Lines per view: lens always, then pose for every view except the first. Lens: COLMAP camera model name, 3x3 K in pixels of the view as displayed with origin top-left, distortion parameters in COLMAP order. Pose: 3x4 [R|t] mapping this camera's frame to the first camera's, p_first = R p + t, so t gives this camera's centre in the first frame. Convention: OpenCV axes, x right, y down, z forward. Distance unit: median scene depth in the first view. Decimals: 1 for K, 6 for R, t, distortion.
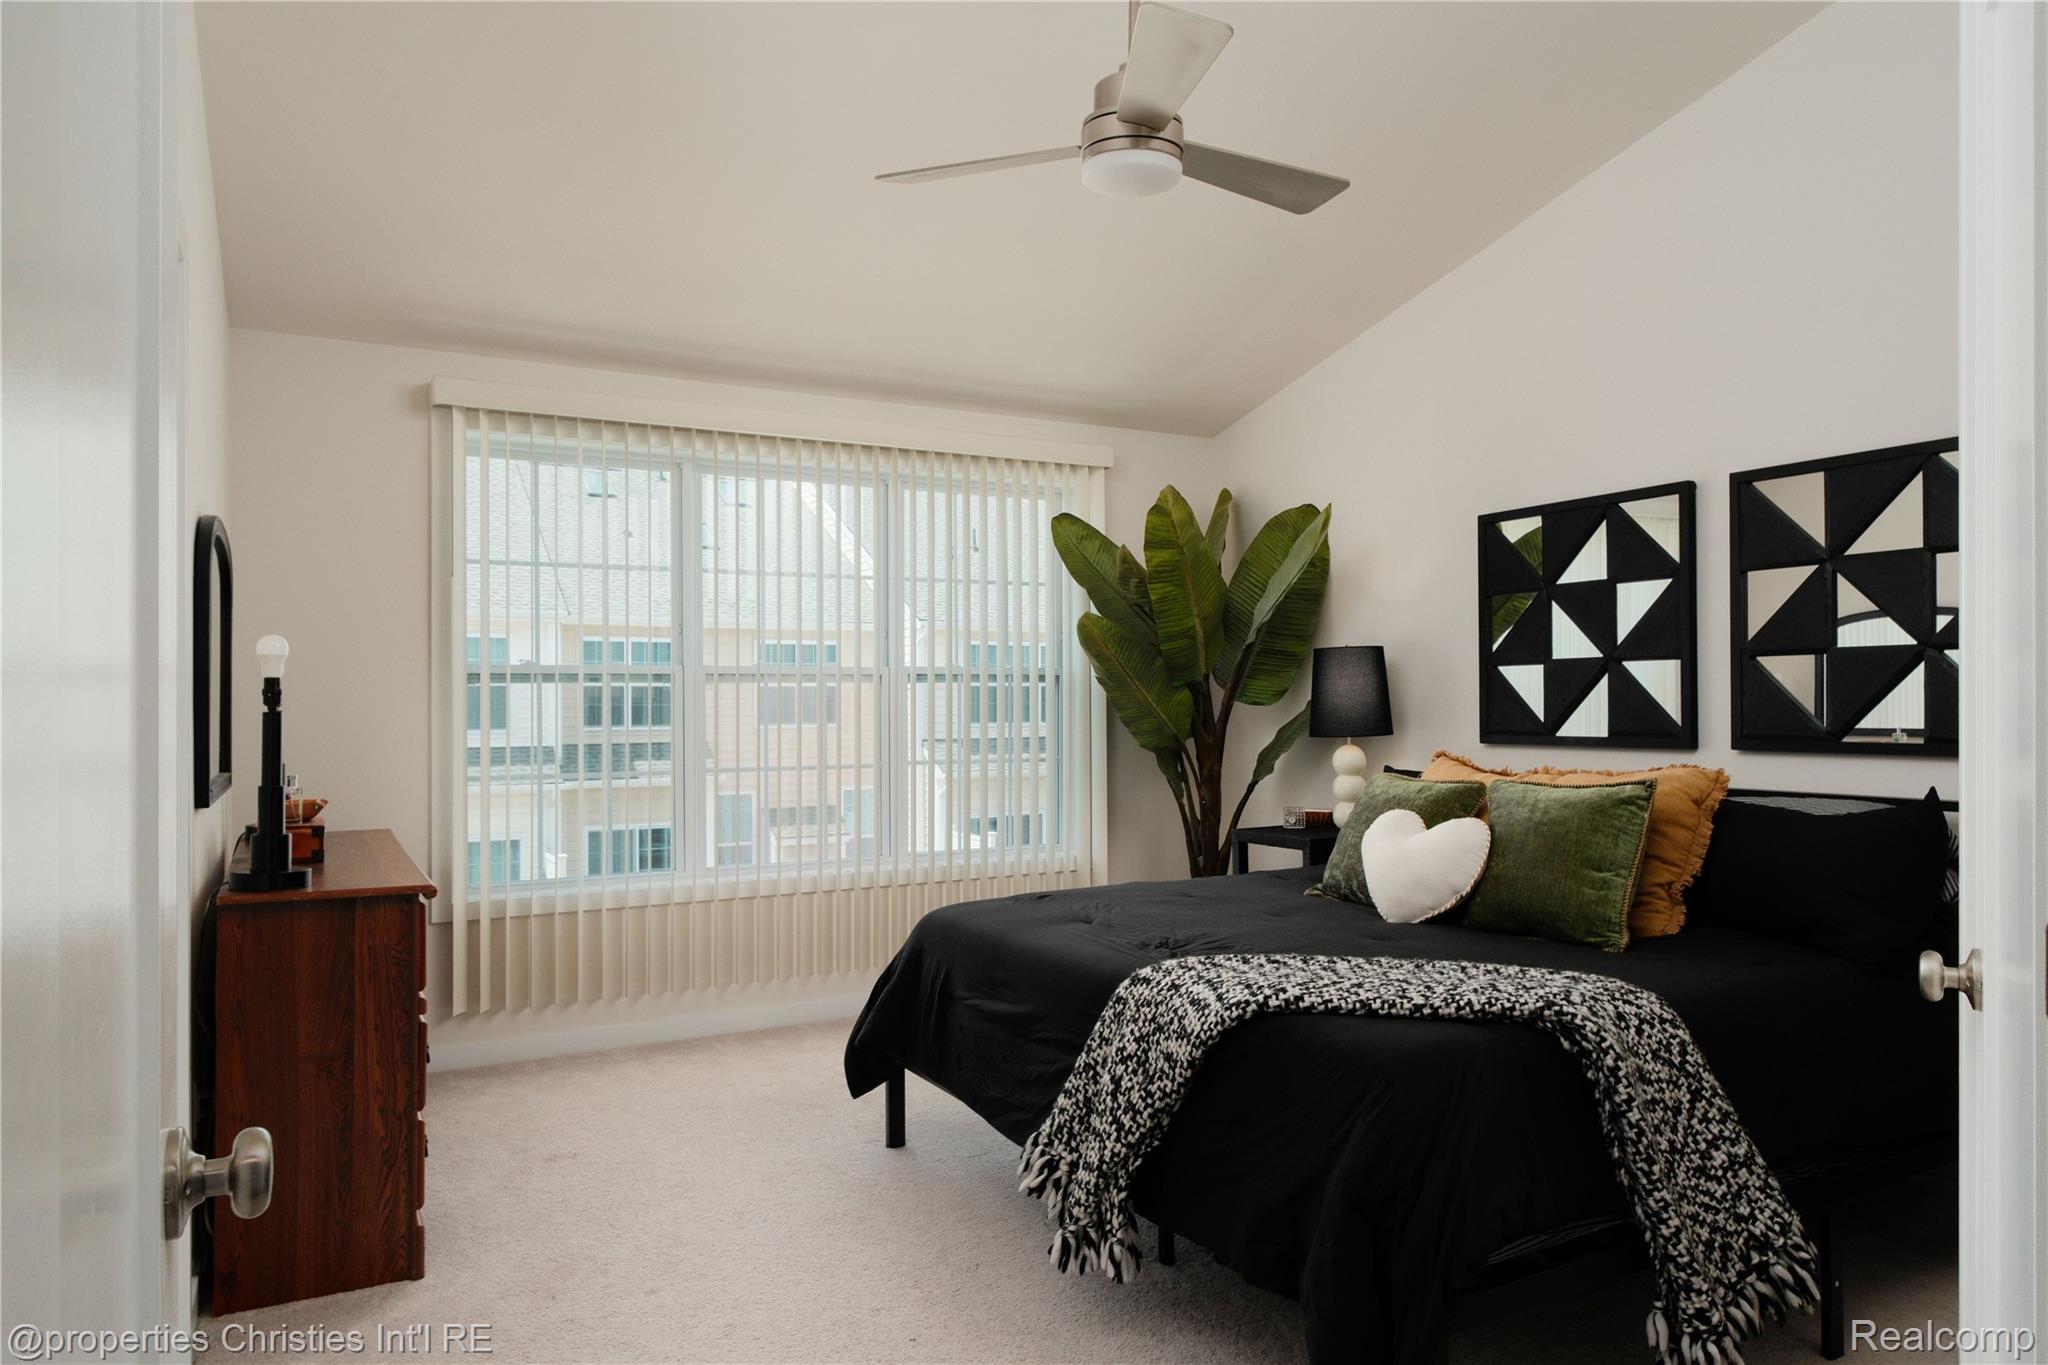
lens RADIAL K [[1324.8, 0, 1024.0], [0, 1324.8, 682.5], [0, 0, 1]] dist [-0.036205, 0.002286]
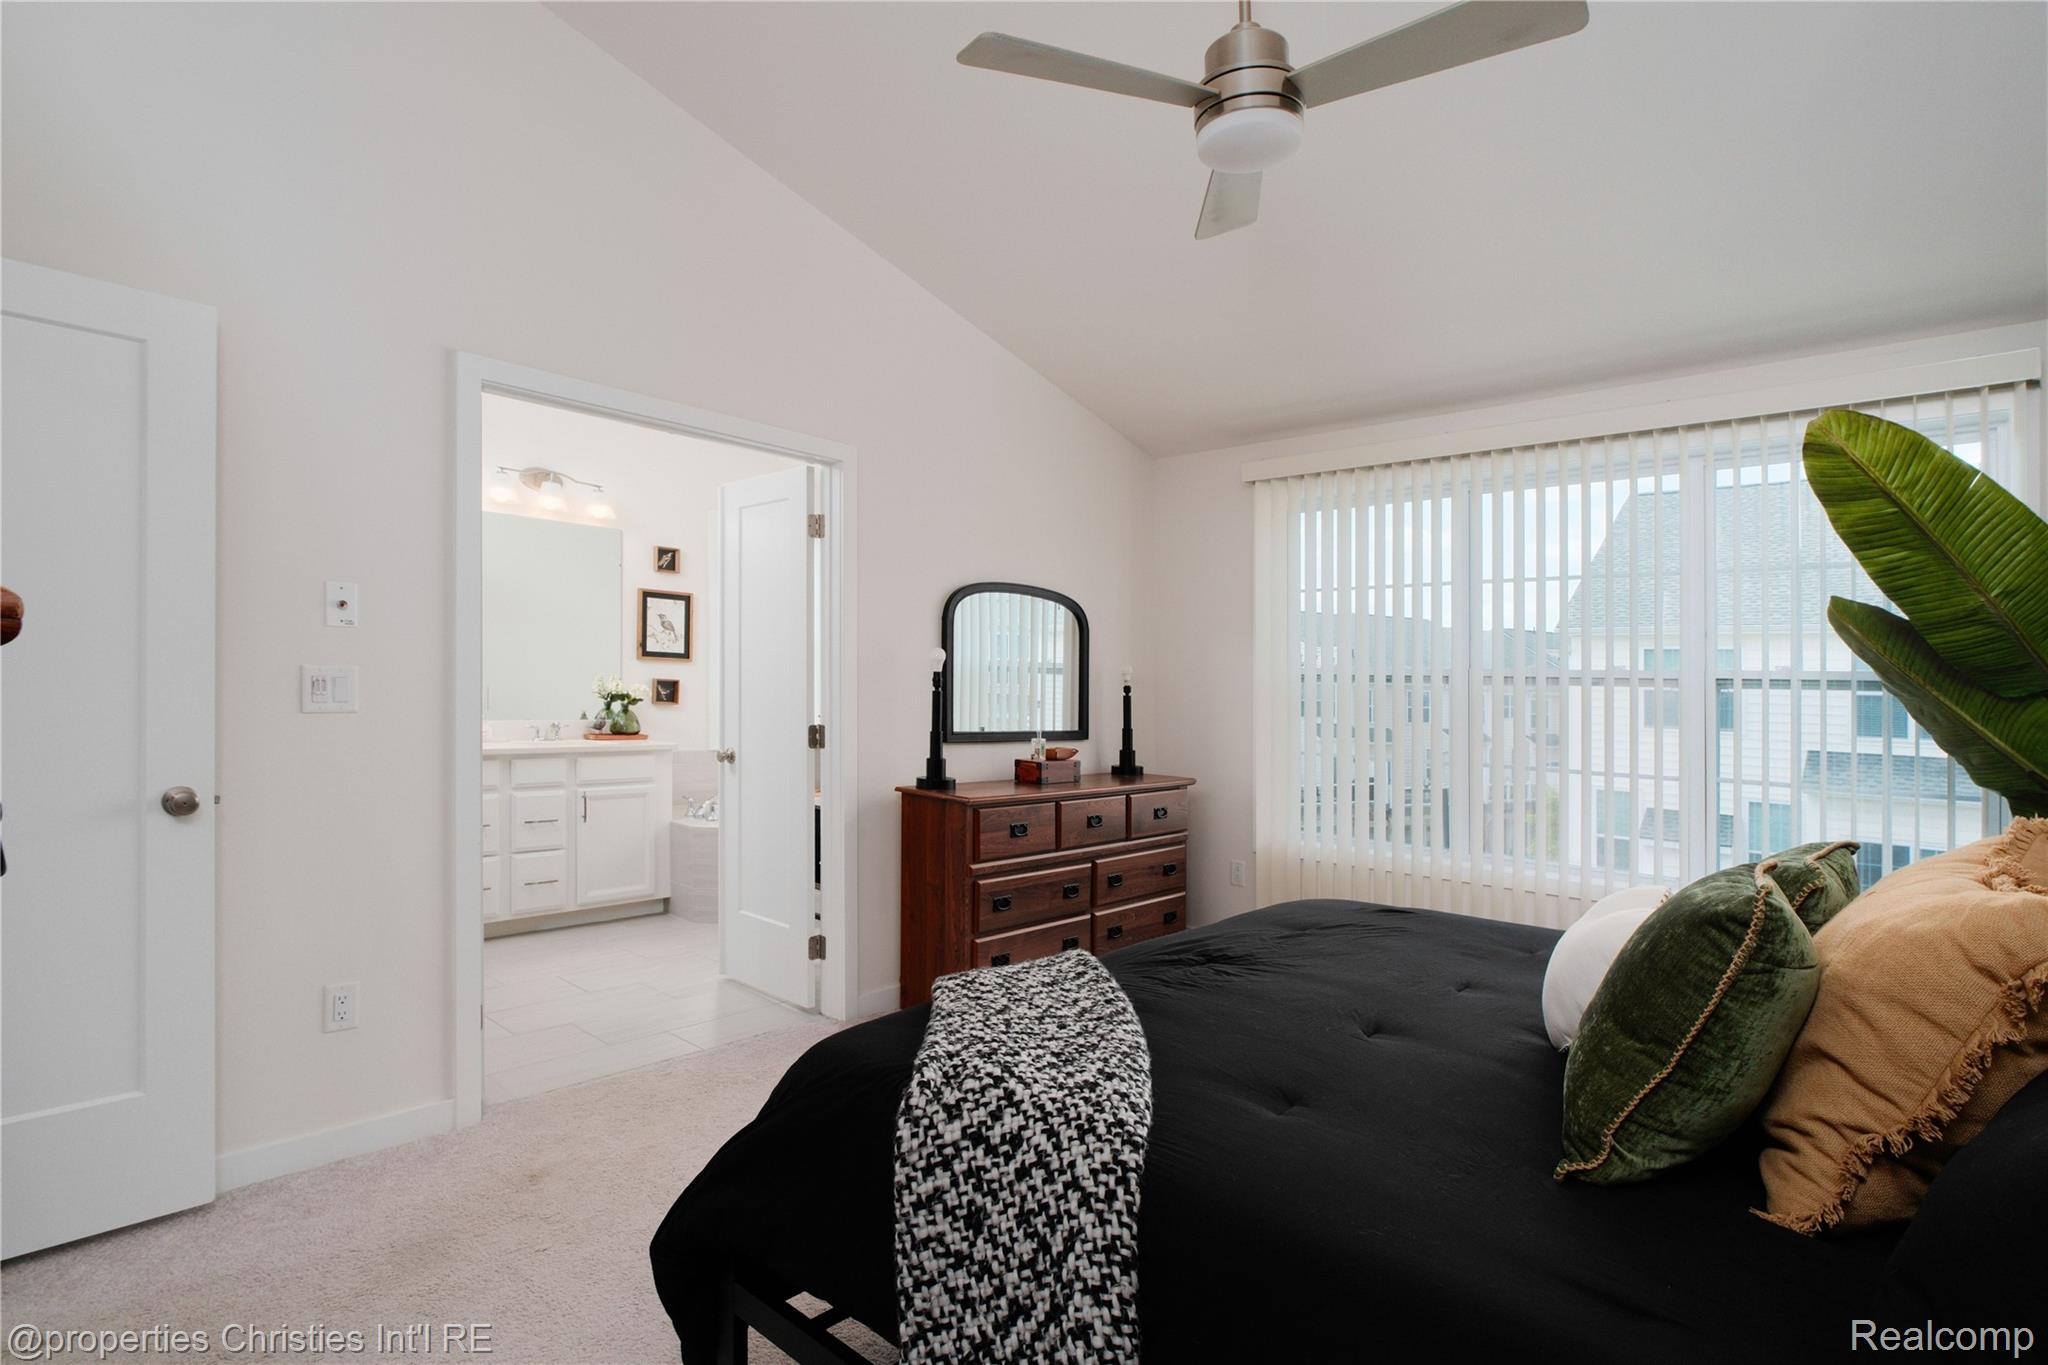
lens RADIAL K [[1042.4, 0, 1024.0], [0, 1042.4, 682.5], [0, 0, 1]] dist [-0.000254, 0.000042]
pose [[0.323273, 0.012949, -0.946217, 0.797085], [-0.017577, 0.999816, 0.007677, -0.002602], [0.946142, 0.014150, 0.323442, 0.649381]]
